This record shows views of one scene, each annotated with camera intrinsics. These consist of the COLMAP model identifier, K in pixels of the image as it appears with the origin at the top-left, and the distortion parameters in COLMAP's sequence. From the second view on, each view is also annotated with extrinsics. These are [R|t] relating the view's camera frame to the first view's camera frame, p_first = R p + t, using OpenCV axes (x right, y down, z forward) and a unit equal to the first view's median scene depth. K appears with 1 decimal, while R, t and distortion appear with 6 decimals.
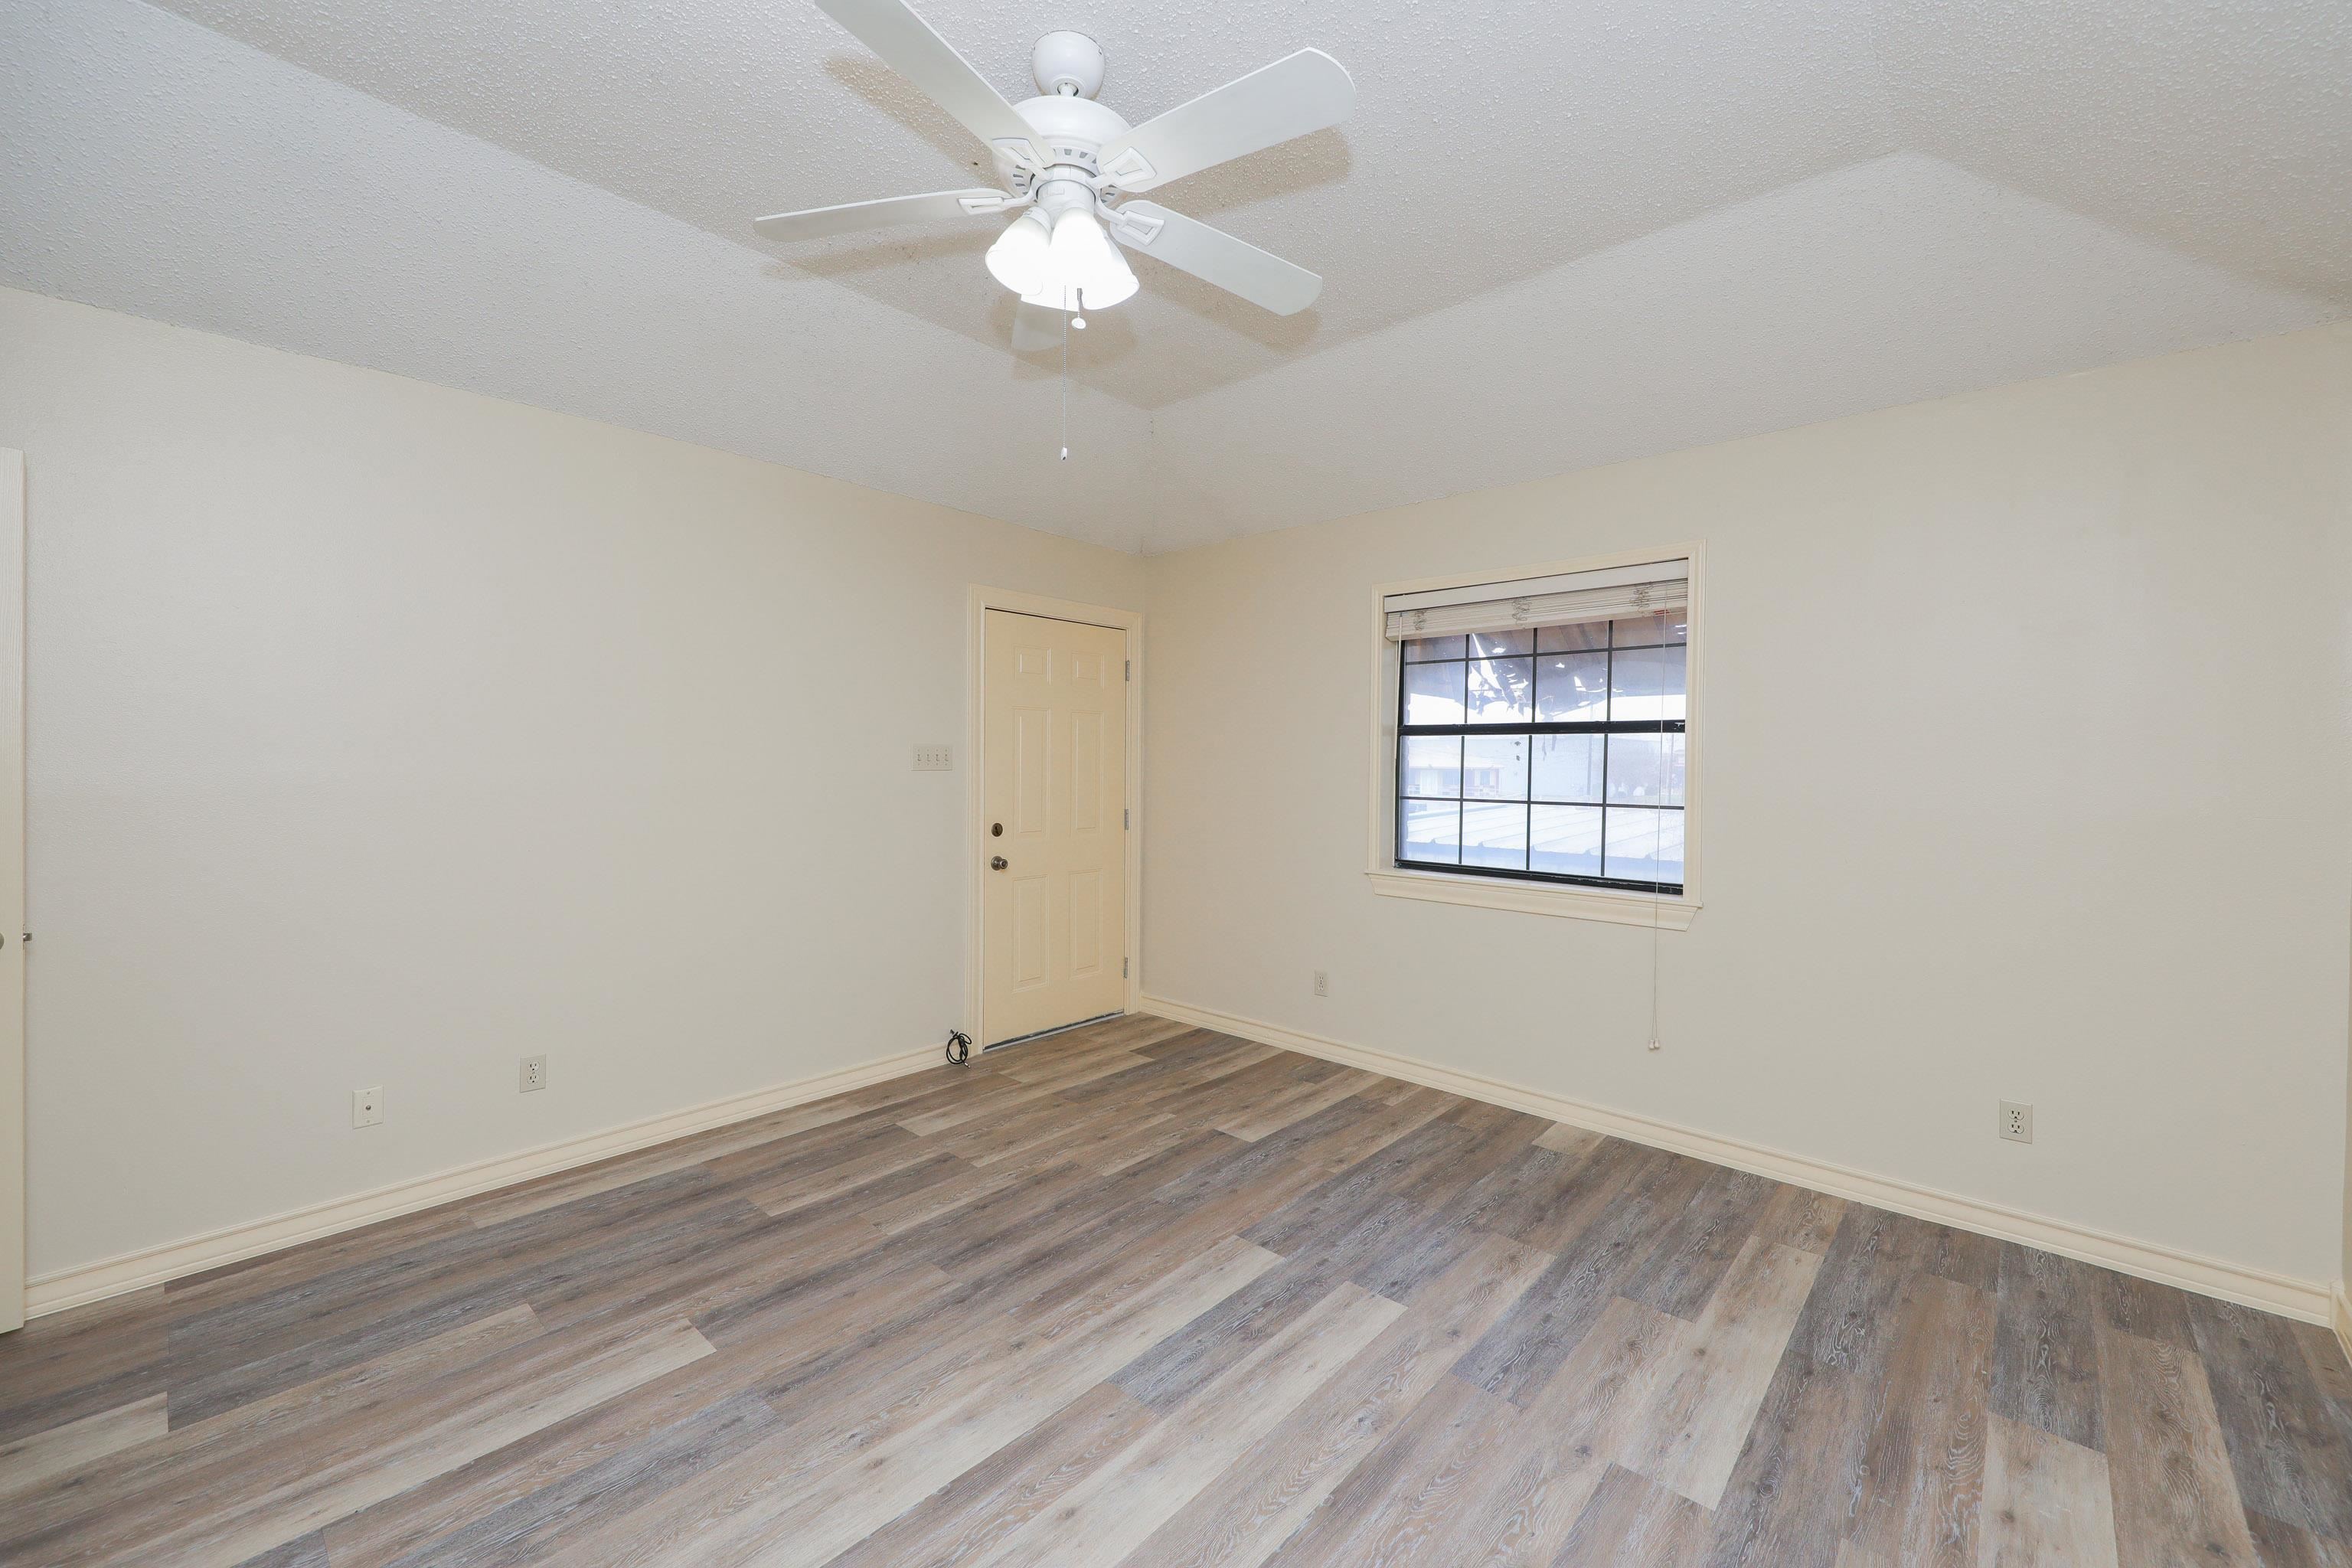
lens RADIAL K [[939.3, 0, 1173.3], [0, 939.3, 746.8], [0, 0, 1]] dist [0.013908, -0.006515]
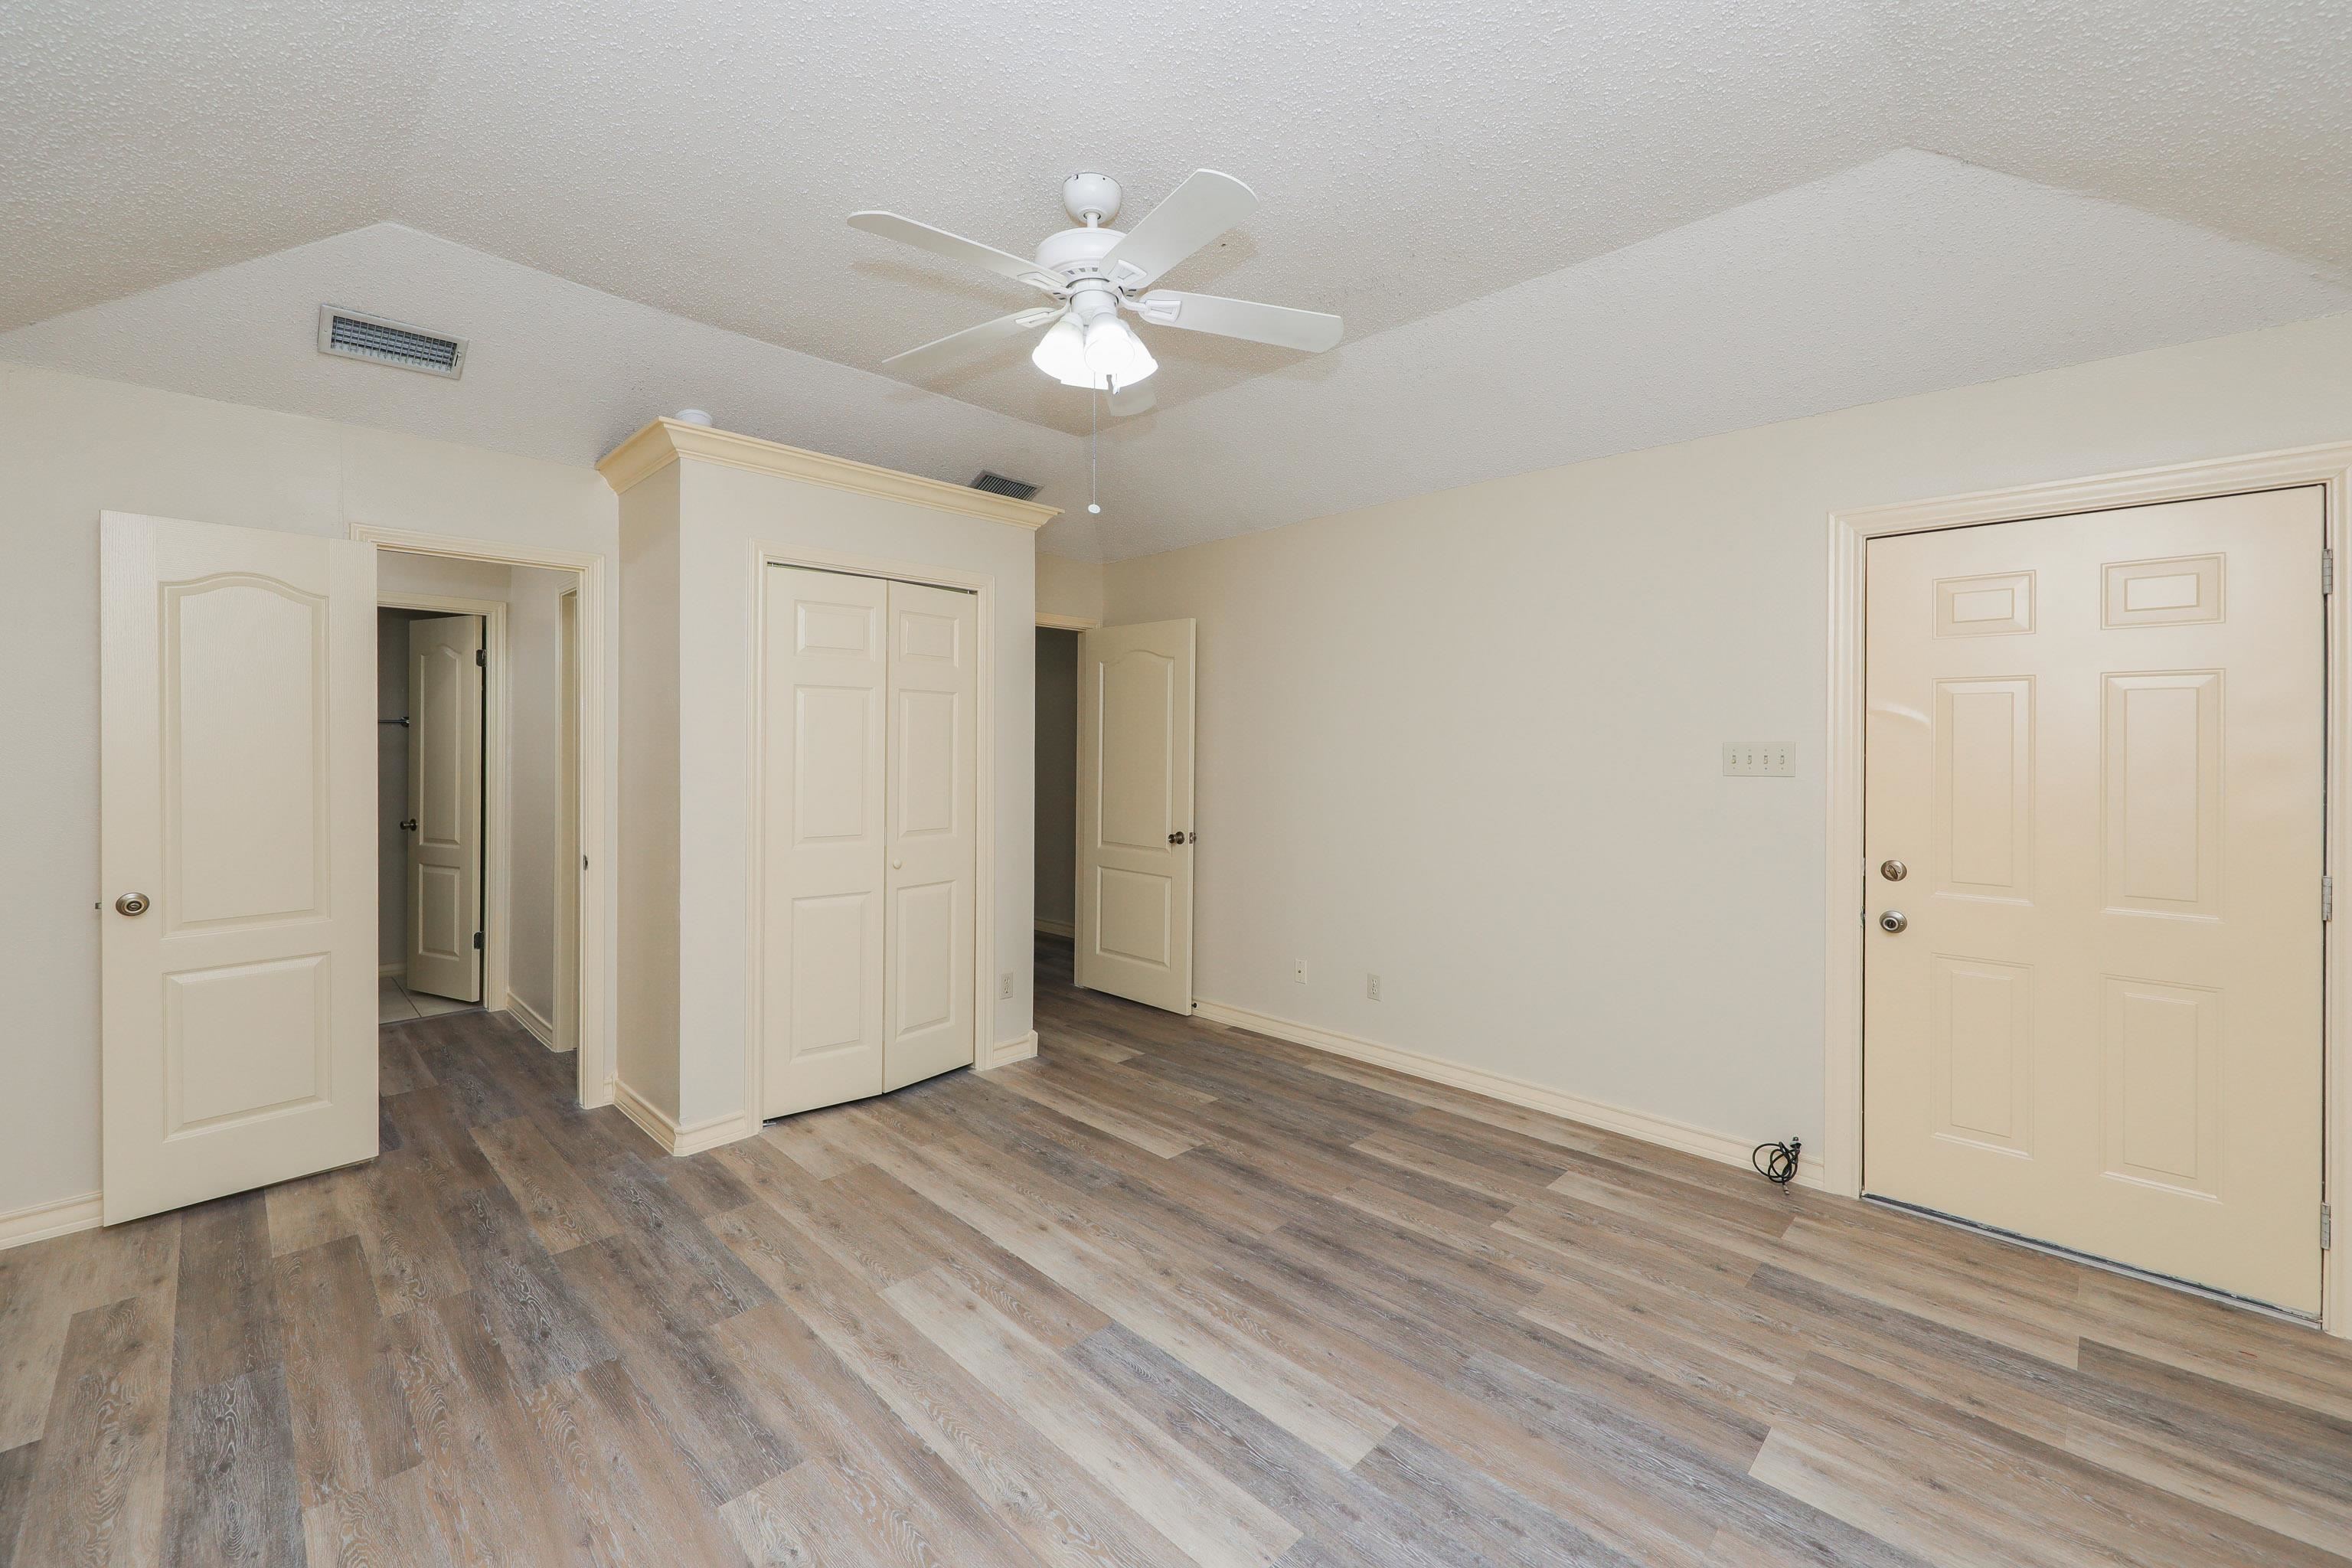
lens RADIAL K [[939.3, 0, 1173.3], [0, 939.3, 746.8], [0, 0, 1]] dist [0.013908, -0.006515]
pose [[-0.039118, -0.007721, -0.999205, 0.776464], [0.006984, 0.999944, -0.008000, 0.001706], [0.999210, -0.007291, -0.039062, 0.831068]]
